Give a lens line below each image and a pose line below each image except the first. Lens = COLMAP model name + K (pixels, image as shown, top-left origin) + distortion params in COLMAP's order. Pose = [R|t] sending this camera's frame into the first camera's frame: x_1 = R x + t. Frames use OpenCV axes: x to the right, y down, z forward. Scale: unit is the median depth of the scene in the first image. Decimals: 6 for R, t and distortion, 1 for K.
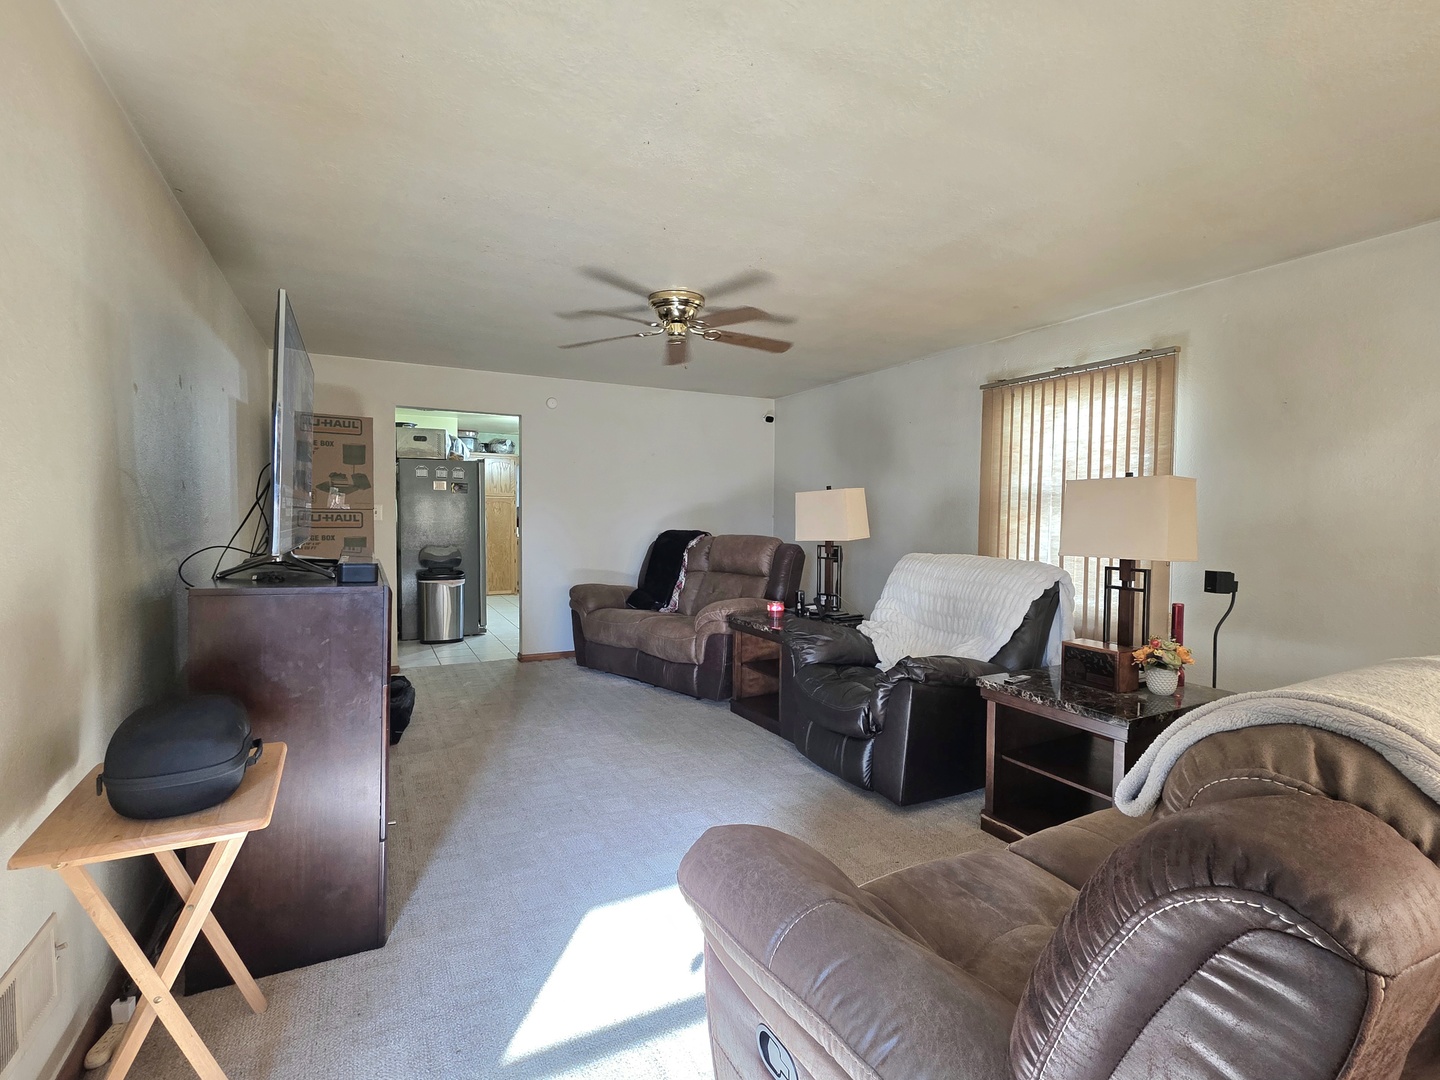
lens RADIAL K [[686.1, 0, 720.0], [0, 686.1, 540.0], [0, 0, 1]] dist [-0.000346, -0.000073]
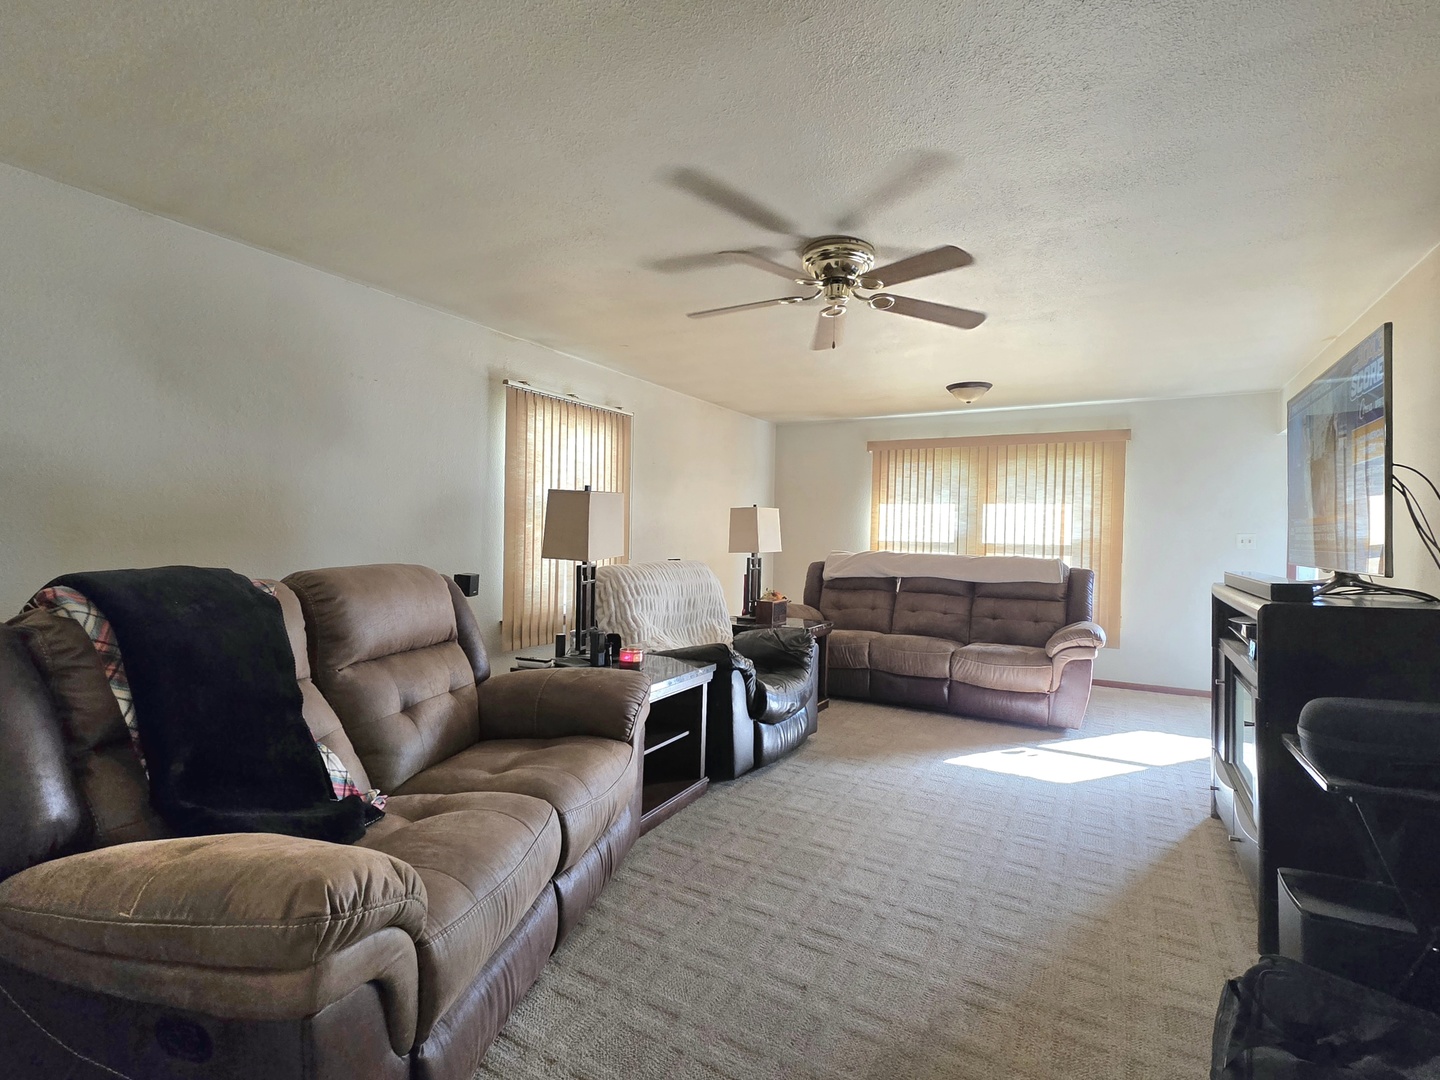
lens RADIAL K [[686.1, 0, 720.0], [0, 686.1, 540.0], [0, 0, 1]] dist [-0.000346, -0.000073]
pose [[-0.550268, -0.027181, 0.834545, -0.635554], [0.010805, 0.999155, 0.039667, -0.055438], [-0.834918, 0.030845, -0.549509, 1.507904]]
